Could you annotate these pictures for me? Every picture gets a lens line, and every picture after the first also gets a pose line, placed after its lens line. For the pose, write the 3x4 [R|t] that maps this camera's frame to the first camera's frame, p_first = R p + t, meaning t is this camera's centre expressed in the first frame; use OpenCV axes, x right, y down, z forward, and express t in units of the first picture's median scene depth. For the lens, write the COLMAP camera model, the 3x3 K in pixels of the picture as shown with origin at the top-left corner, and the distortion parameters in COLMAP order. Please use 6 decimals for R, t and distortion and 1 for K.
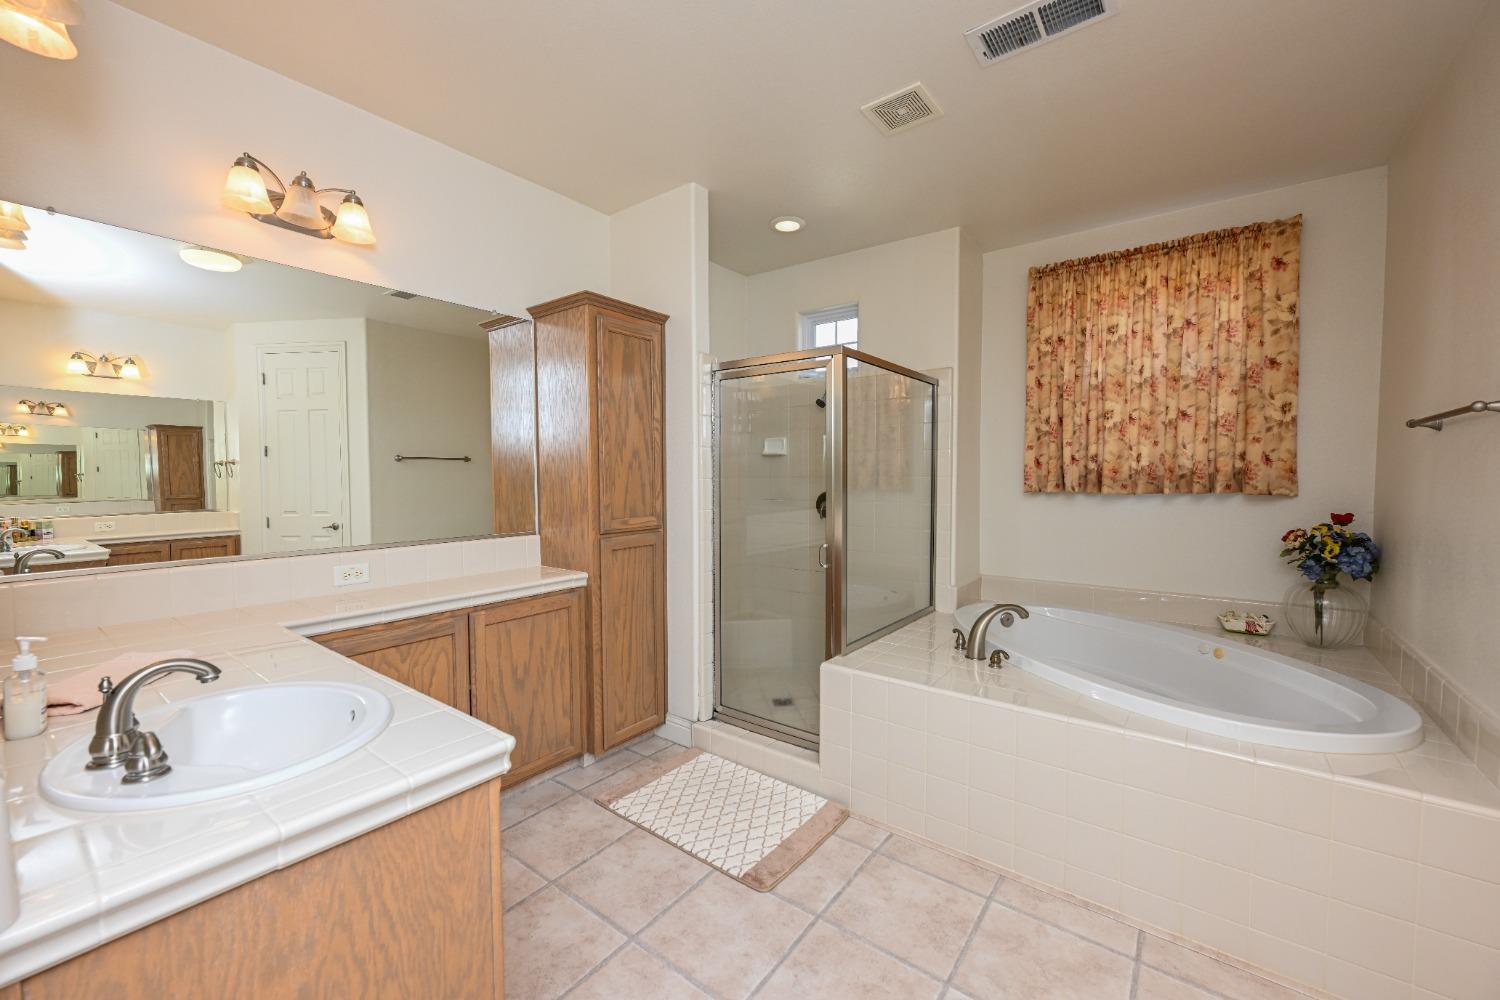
lens RADIAL K [[593.5, 0, 743.8], [0, 593.5, 501.8], [0, 0, 1]] dist [-0.001553, -0.000014]
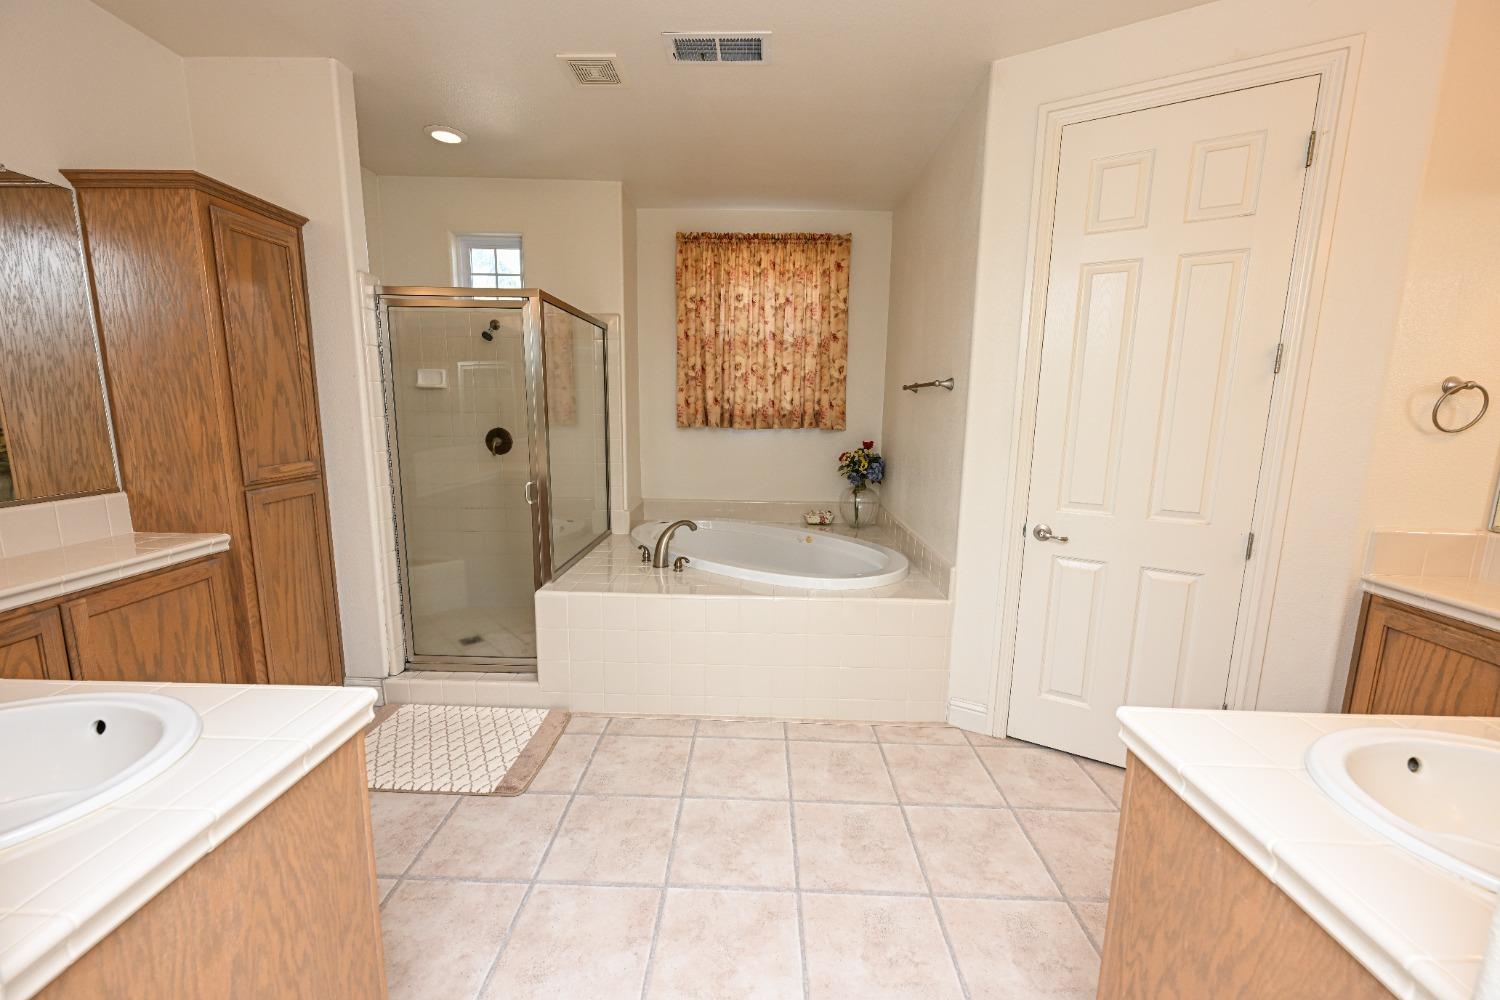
lens RADIAL K [[593.5, 0, 743.8], [0, 593.5, 501.8], [0, 0, 1]] dist [-0.001553, -0.000014]
pose [[0.809130, -0.081049, 0.582014, -0.162168], [0.010252, 0.992239, 0.123922, -0.018623], [-0.587541, -0.094302, 0.803681, -0.069315]]
